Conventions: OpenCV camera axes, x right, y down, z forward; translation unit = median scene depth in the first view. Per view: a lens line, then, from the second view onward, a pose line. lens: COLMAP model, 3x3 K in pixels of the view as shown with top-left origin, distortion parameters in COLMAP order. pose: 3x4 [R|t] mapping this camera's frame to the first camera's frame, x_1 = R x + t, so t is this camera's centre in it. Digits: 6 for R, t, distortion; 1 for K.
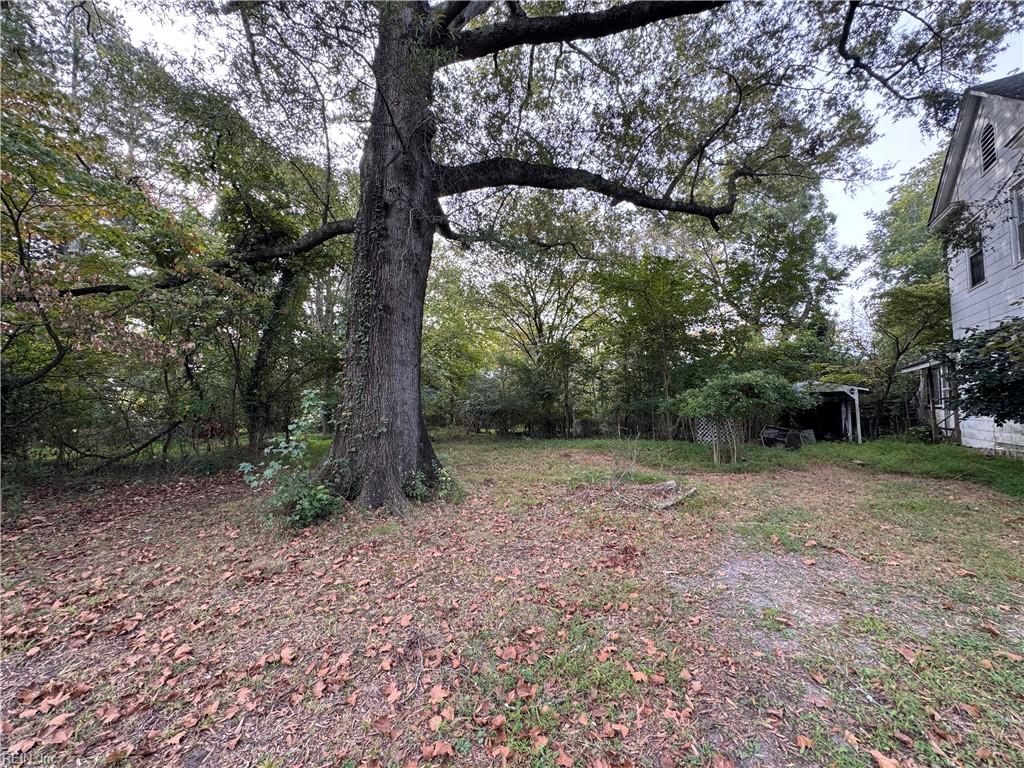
lens RADIAL K [[415.8, 0, 512.0], [0, 415.8, 384.0], [0, 0, 1]] dist [-0.000356, 0.000155]
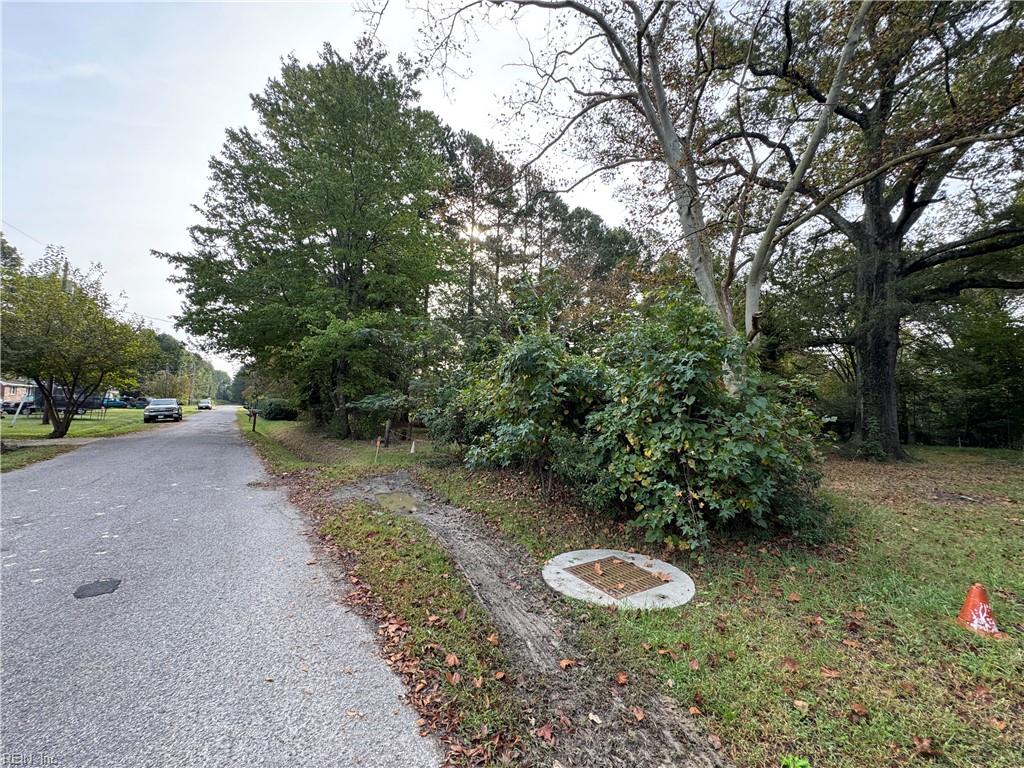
lens RADIAL K [[409.7, 0, 513.4], [0, 409.7, 384.7], [0, 0, 1]] dist [-0.001448, 0.000090]
pose [[0.886478, 0.011339, -0.462632, -0.599645], [-0.009411, 0.999935, 0.006474, -0.086147], [0.462675, -0.001386, 0.886527, -1.160936]]
